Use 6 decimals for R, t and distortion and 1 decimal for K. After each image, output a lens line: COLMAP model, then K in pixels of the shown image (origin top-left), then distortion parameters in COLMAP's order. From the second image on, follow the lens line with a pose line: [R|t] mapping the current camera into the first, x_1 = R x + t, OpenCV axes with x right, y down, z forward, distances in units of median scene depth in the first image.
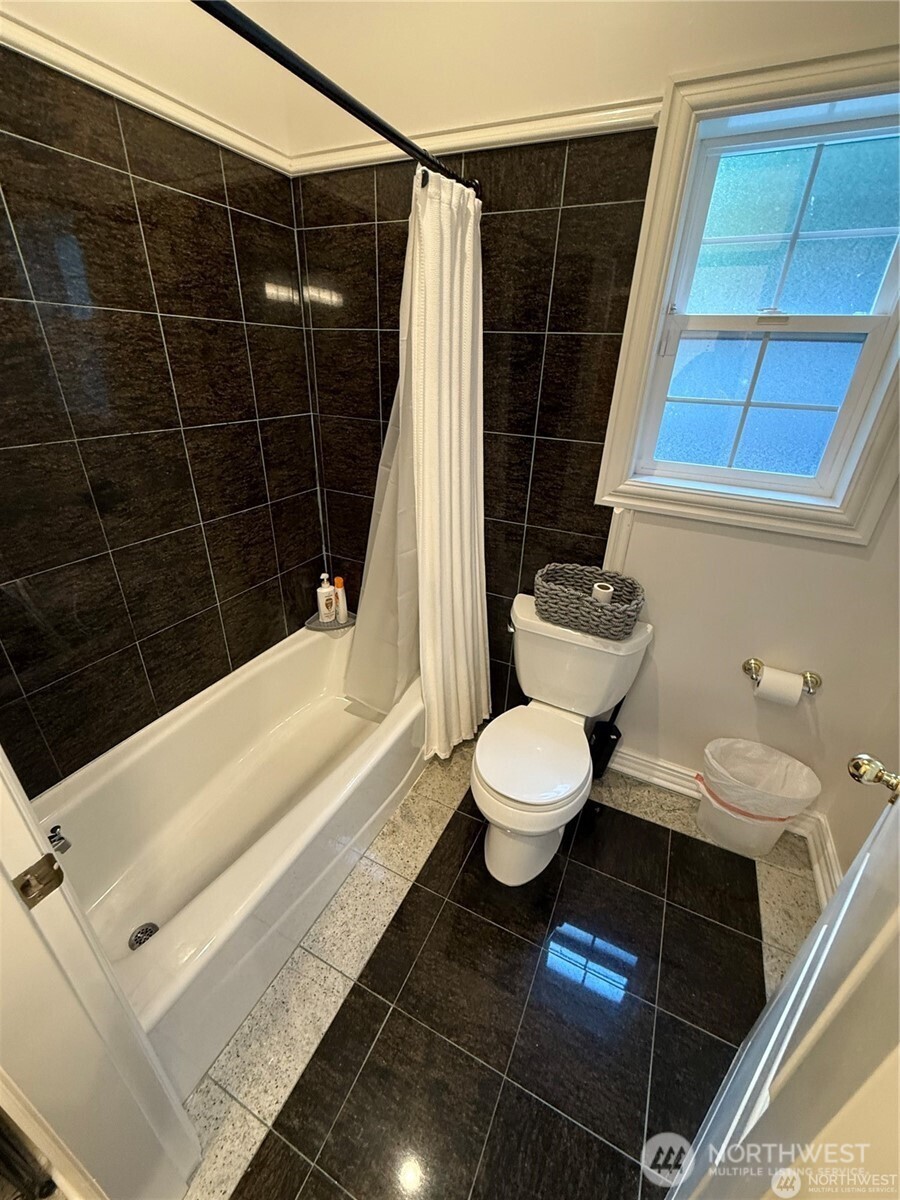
lens RADIAL K [[481.0, 0, 450.1], [0, 481.0, 600.1], [0, 0, 1]] dist [0.000365, 0.000235]
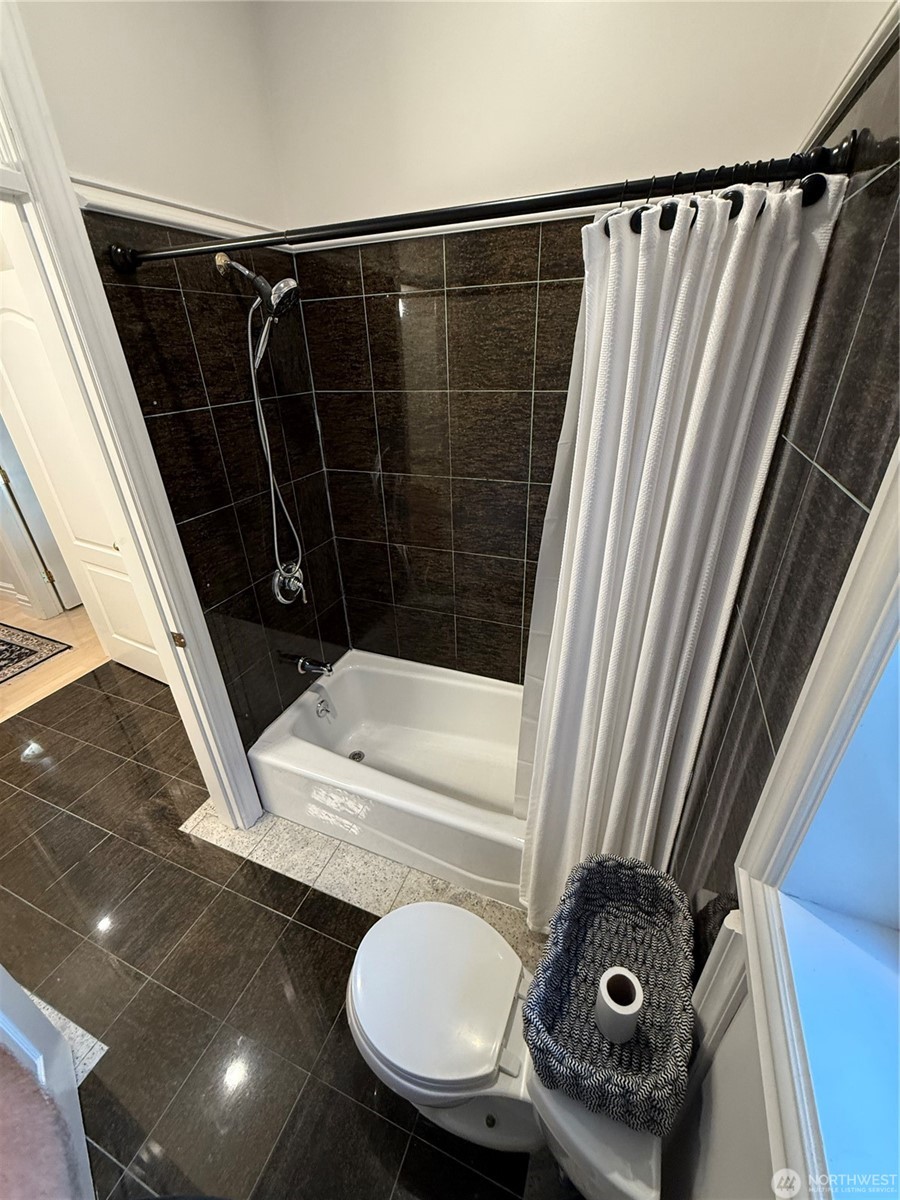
lens RADIAL K [[481.0, 0, 448.0], [0, 481.0, 599.2], [0, 0, 1]] dist [0.000365, 0.000235]
pose [[0.067220, 0.436146, -0.897362, 0.656645], [-0.414152, 0.830449, 0.372602, -0.520103], [0.907722, 0.346598, 0.236454, 0.703455]]
